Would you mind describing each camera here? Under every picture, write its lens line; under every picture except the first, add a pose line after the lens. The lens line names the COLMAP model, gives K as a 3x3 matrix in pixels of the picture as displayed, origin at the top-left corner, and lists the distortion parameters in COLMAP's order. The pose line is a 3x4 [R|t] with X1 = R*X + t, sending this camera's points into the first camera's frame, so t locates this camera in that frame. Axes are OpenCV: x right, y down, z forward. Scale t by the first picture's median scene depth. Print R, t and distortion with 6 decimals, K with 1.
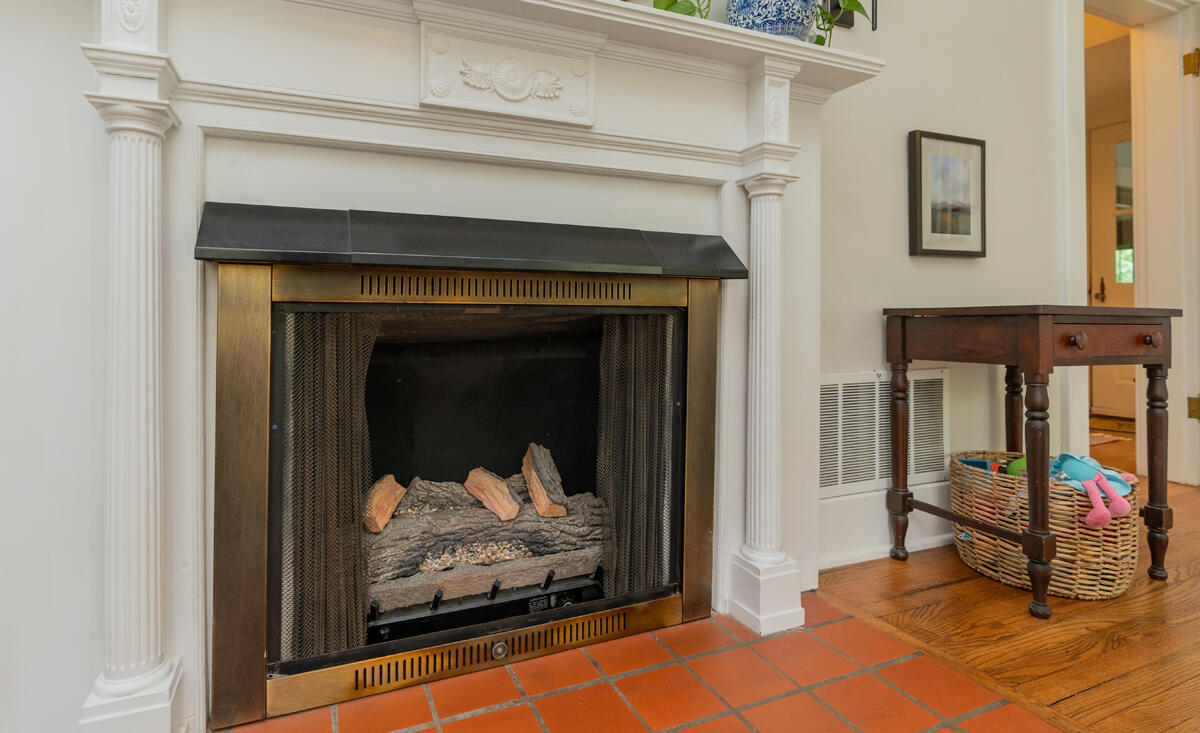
lens RADIAL K [[585.4, 0, 546.1], [0, 585.4, 327.1], [0, 0, 1]] dist [-0.000839, 0.000142]
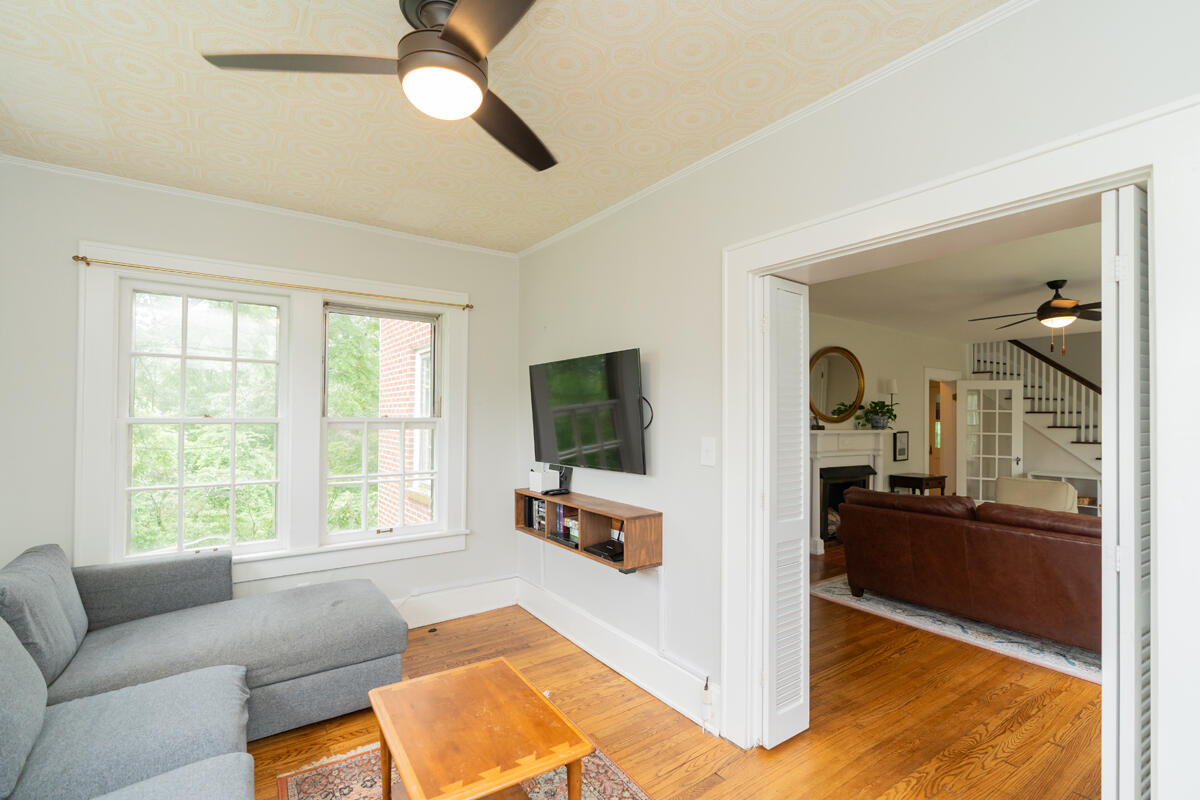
lens RADIAL K [[555.0, 0, 589.2], [0, 555.0, 411.7], [0, 0, 1]] dist [-0.000199, 0.000982]
pose [[0.977014, 0.016390, 0.212542, -2.505350], [-0.013832, 0.999813, -0.013517, -0.416877], [-0.212724, 0.010266, 0.977058, -2.571972]]
